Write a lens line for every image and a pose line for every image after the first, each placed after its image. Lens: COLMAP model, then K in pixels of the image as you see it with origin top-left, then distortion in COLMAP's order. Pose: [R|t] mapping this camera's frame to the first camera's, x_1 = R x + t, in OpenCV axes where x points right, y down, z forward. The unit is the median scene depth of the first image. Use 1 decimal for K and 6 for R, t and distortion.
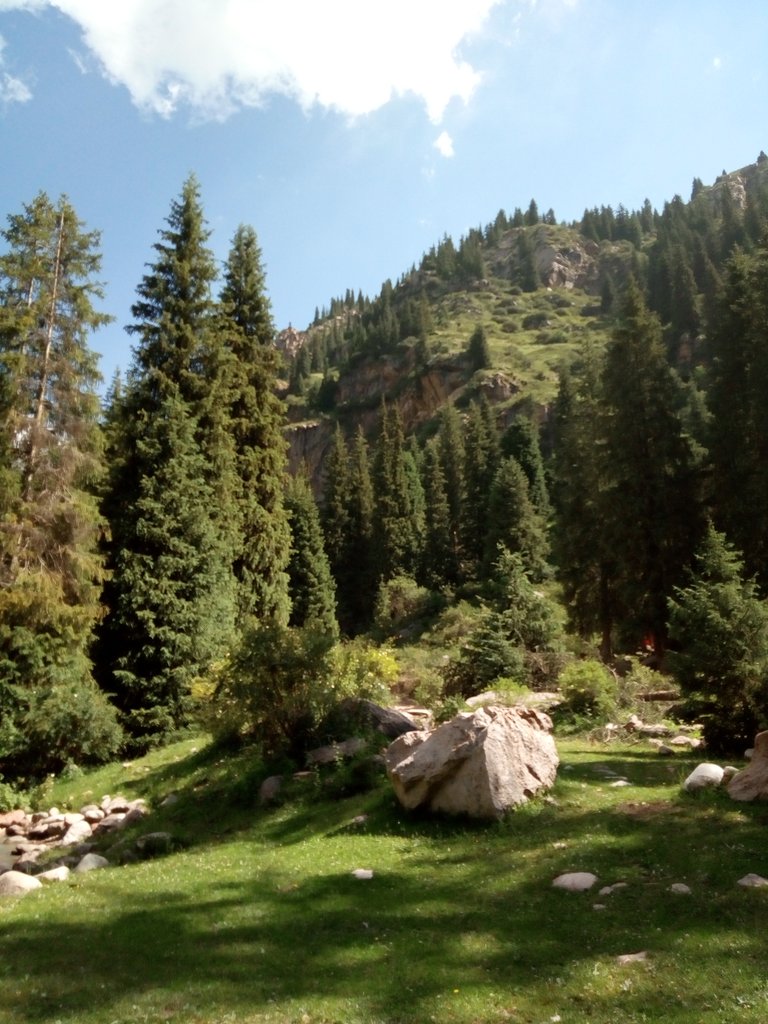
lens RADIAL K [[745.9, 0, 366.5], [0, 745.9, 507.7], [0, 0, 1]] dist [0.028211, -0.006725]
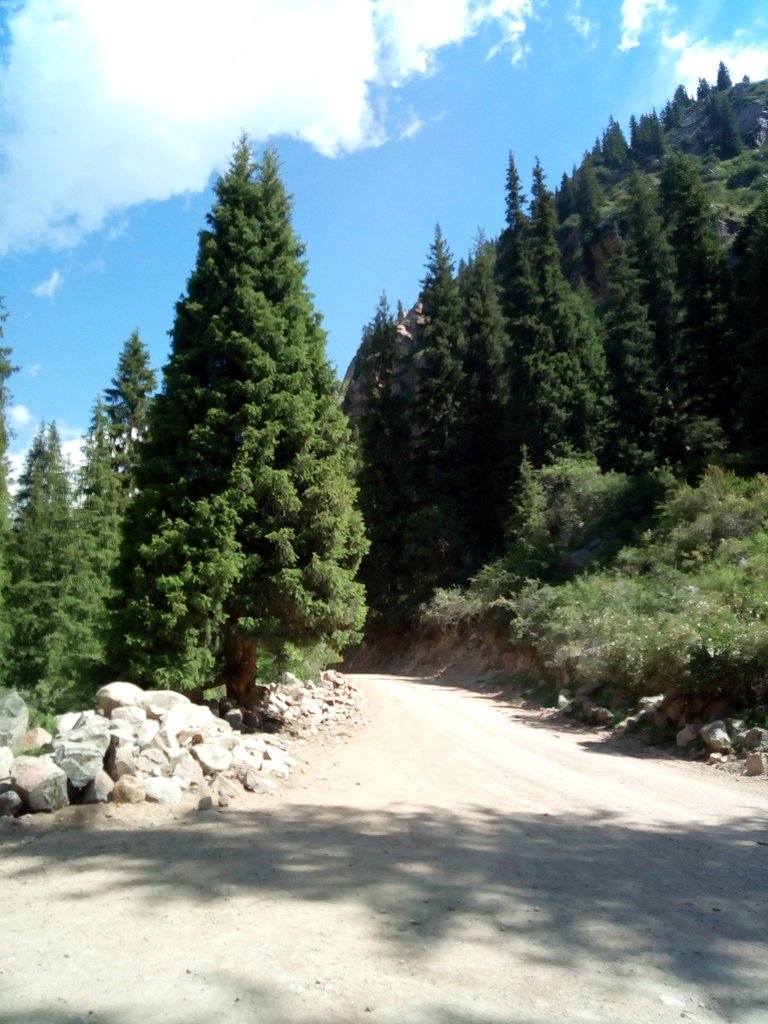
lens RADIAL K [[767.7, 0, 384.0], [0, 767.7, 512.0], [0, 0, 1]] dist [0.014730, 0.002493]
pose [[0.974454, -0.078283, -0.210500, 0.030641], [0.083651, 0.996355, 0.016703, 0.105404], [0.208426, -0.033885, 0.977451, 0.440747]]
